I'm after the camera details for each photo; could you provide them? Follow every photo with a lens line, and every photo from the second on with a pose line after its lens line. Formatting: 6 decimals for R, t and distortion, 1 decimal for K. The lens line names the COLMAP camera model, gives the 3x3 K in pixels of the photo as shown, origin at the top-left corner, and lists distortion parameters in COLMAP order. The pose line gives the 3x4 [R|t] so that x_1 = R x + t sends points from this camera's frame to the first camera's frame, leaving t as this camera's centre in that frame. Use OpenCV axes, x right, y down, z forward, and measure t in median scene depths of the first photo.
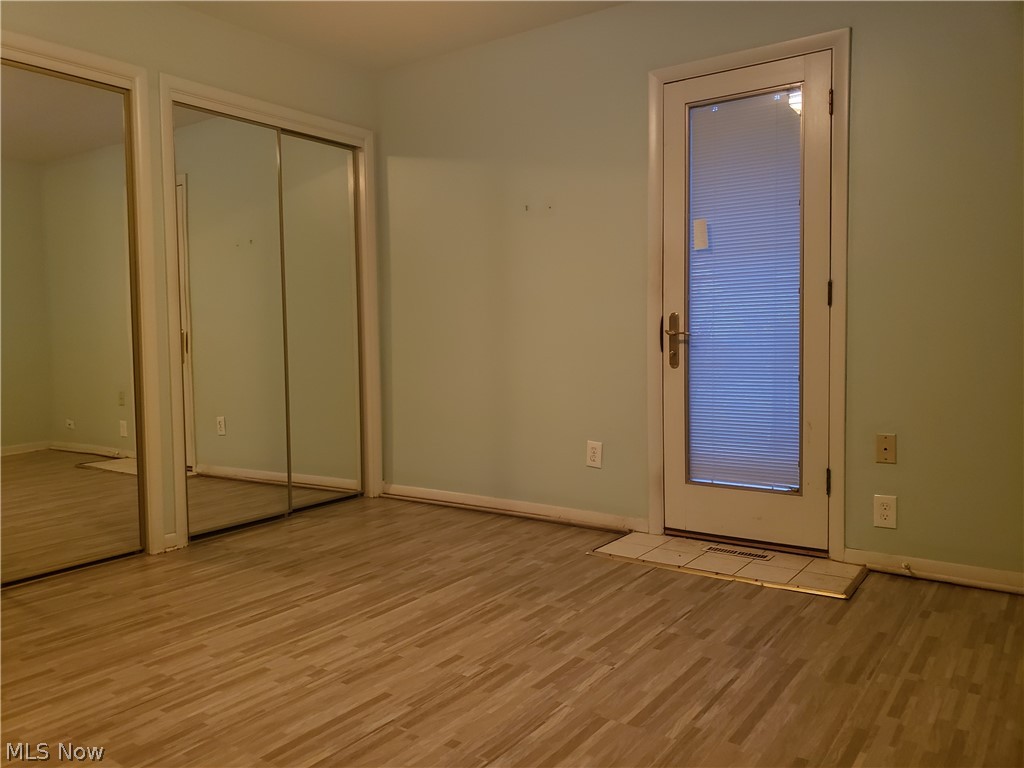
lens RADIAL K [[810.6, 0, 504.2], [0, 810.6, 383.4], [0, 0, 1]] dist [-0.004270, 0.007661]
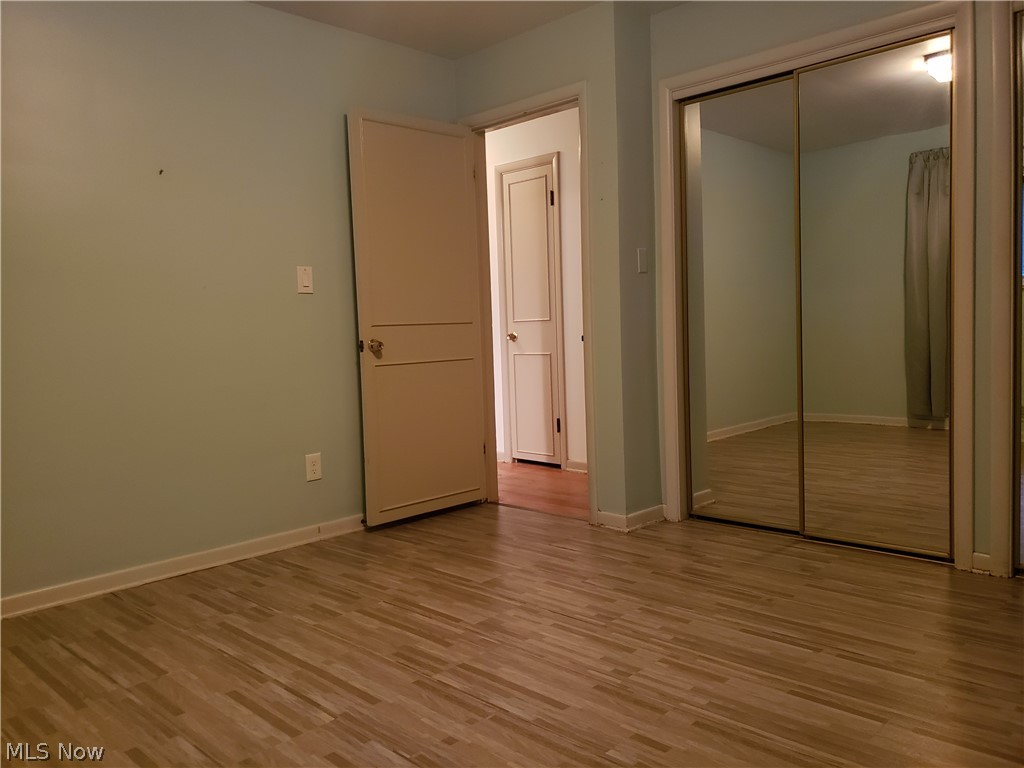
lens RADIAL K [[810.6, 0, 504.3], [0, 810.6, 382.3], [0, 0, 1]] dist [-0.004270, 0.007661]
pose [[-0.161235, 0.093527, -0.982474, 0.687174], [-0.028233, 0.994655, 0.099320, -0.086731], [0.986512, 0.043752, -0.157733, 0.929732]]
